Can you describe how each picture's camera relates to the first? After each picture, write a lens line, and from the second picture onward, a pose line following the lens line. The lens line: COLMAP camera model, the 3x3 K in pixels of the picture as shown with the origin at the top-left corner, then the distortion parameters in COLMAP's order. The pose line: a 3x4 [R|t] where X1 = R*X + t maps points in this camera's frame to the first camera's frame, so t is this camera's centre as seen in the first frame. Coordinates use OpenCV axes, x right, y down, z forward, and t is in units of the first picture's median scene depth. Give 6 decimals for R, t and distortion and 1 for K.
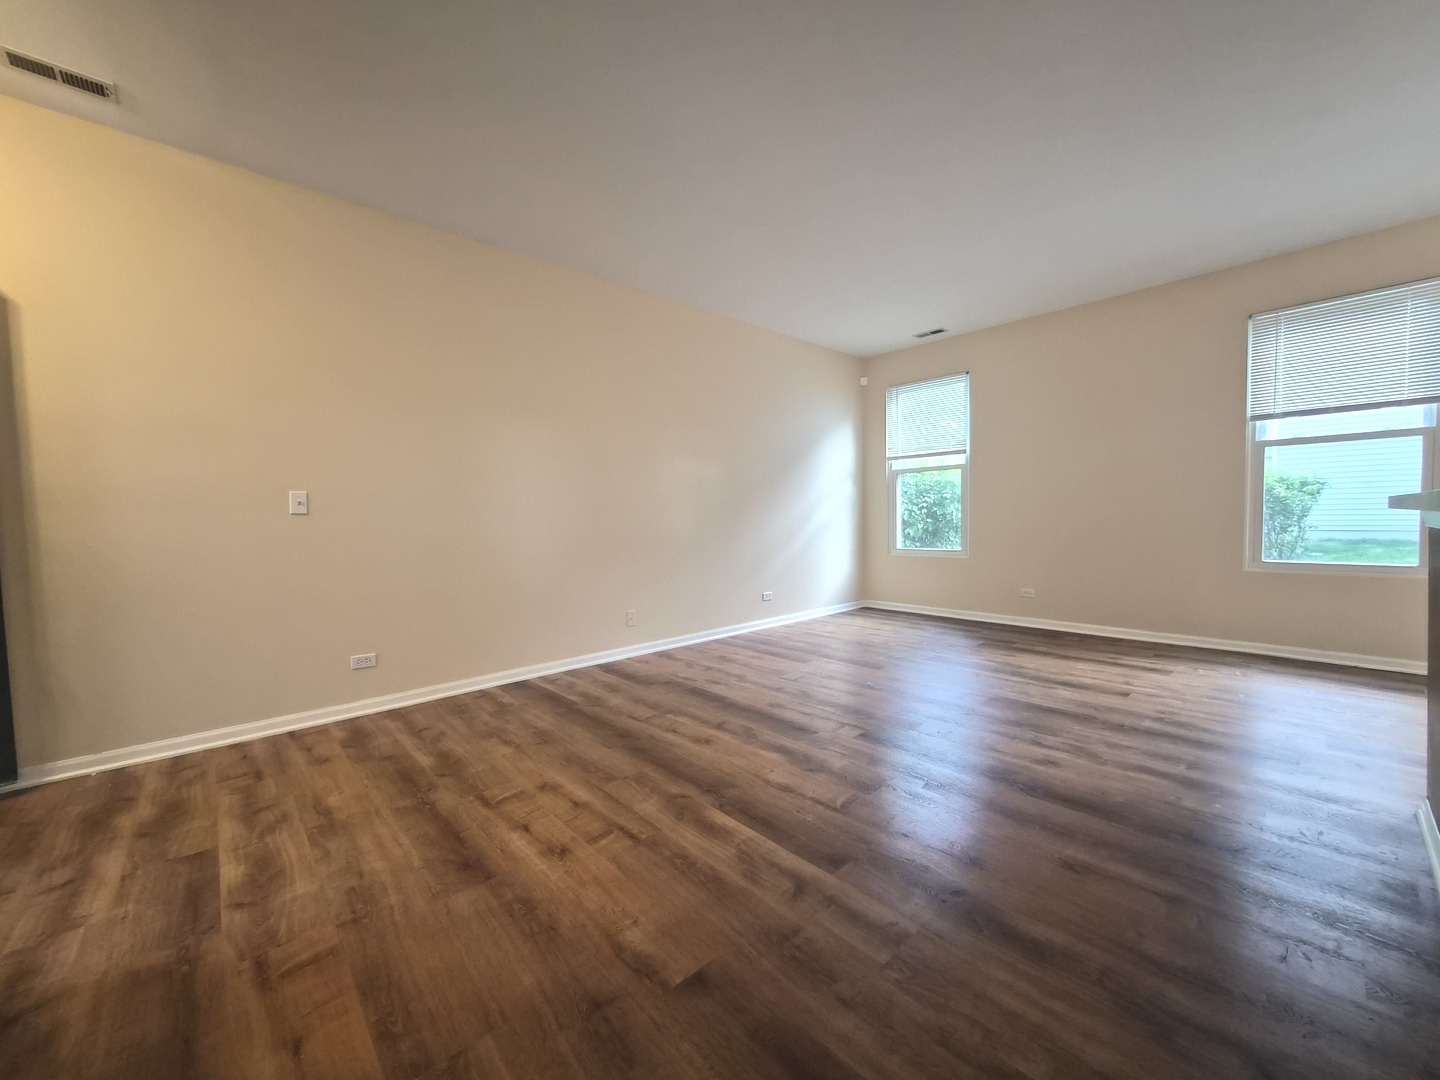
lens RADIAL K [[563.2, 0, 718.8], [0, 563.2, 543.5], [0, 0, 1]] dist [-0.001069, -0.000354]
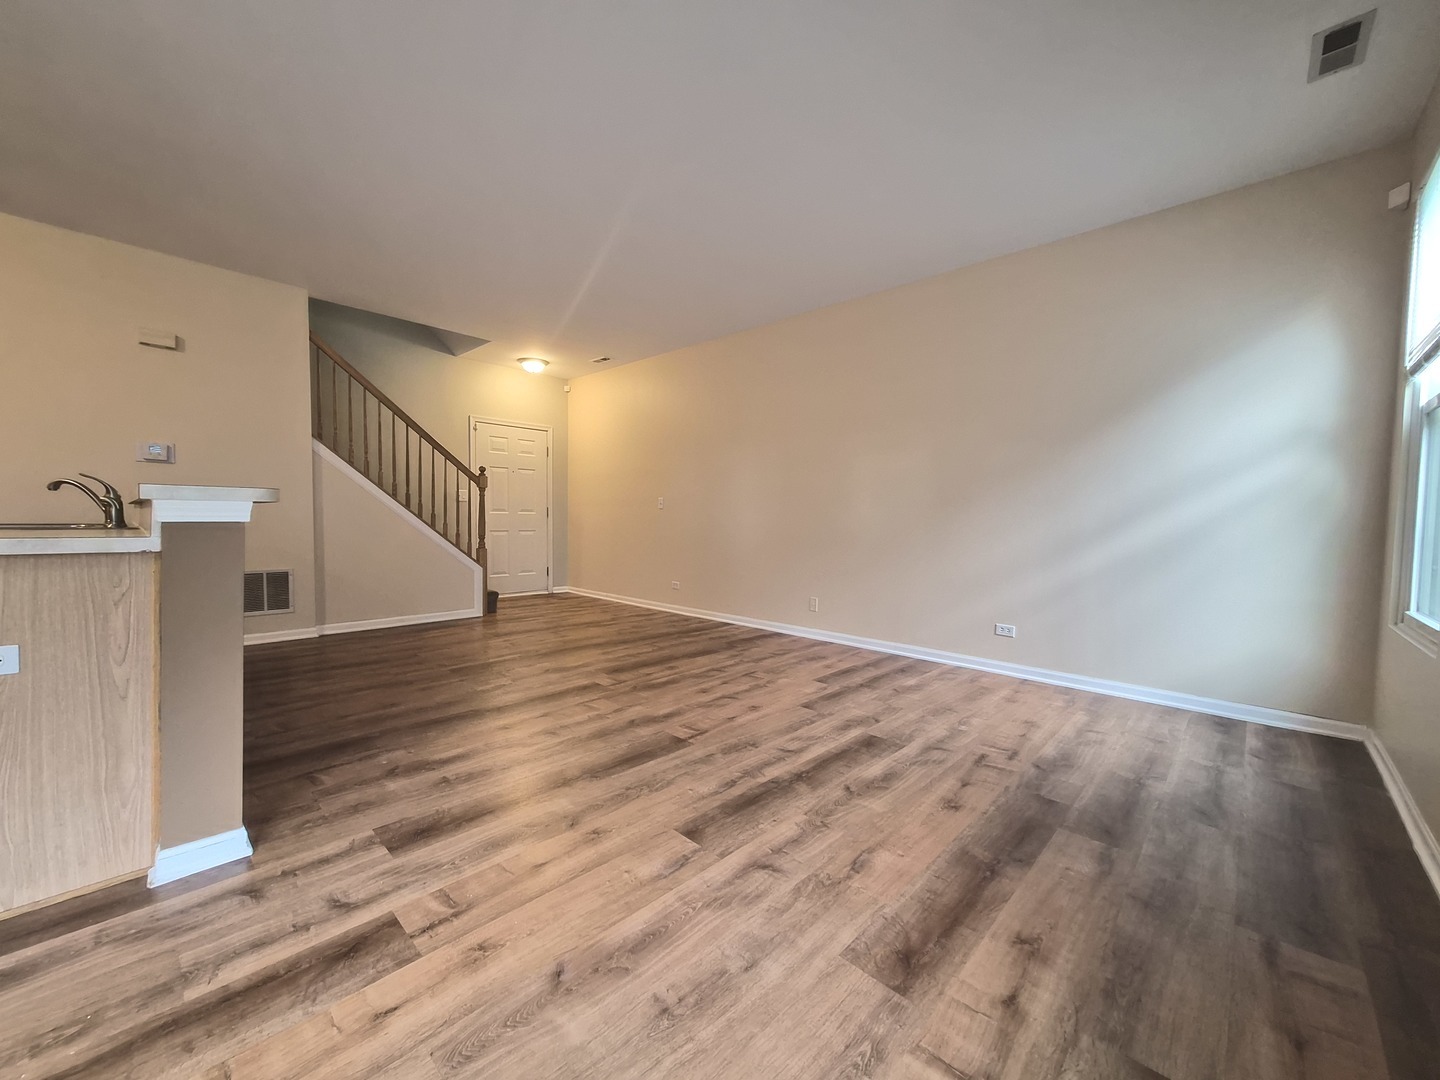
lens RADIAL K [[565.7, 0, 714.1], [0, 565.7, 541.7], [0, 0, 1]] dist [-0.002889, -0.000322]
pose [[0.064386, 0.063289, -0.995916, 1.114759], [-0.065620, 0.996096, 0.059058, -0.051232], [0.995765, 0.061549, 0.068288, 0.850765]]
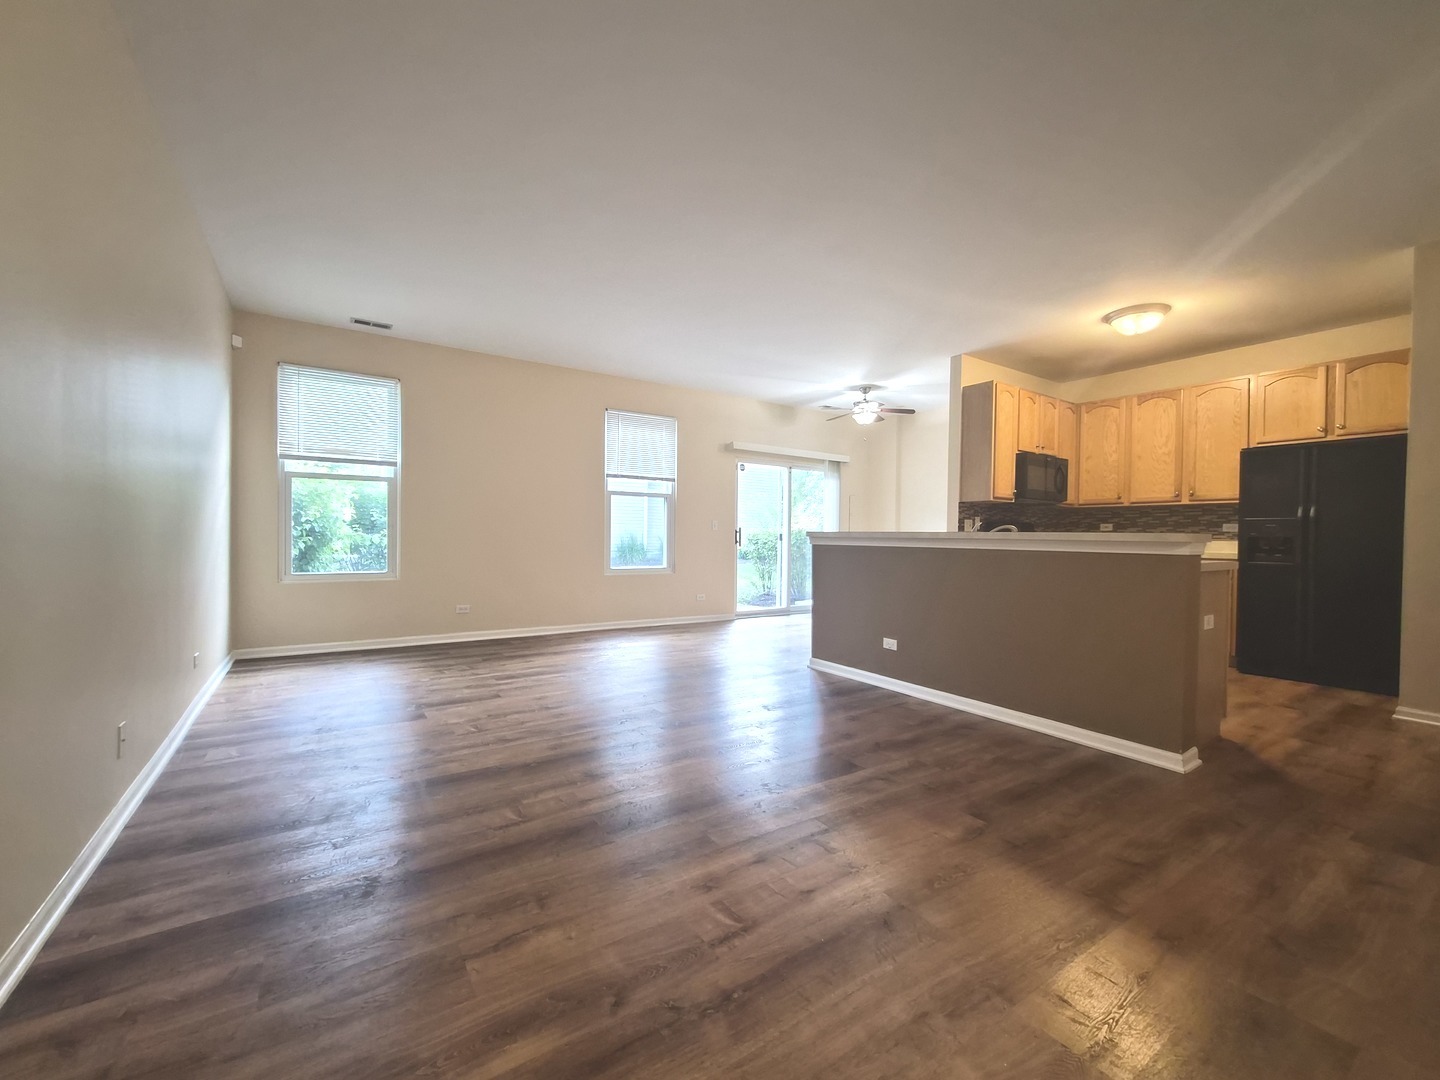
lens RADIAL K [[591.7, 0, 712.3], [0, 591.7, 541.5], [0, 0, 1]] dist [-0.002384, -0.000526]
pose [[0.152624, 0.011069, 0.988222, -0.663682], [0.031546, 0.999373, -0.016066, -0.007410], [-0.987781, 0.033626, 0.152179, 0.523691]]
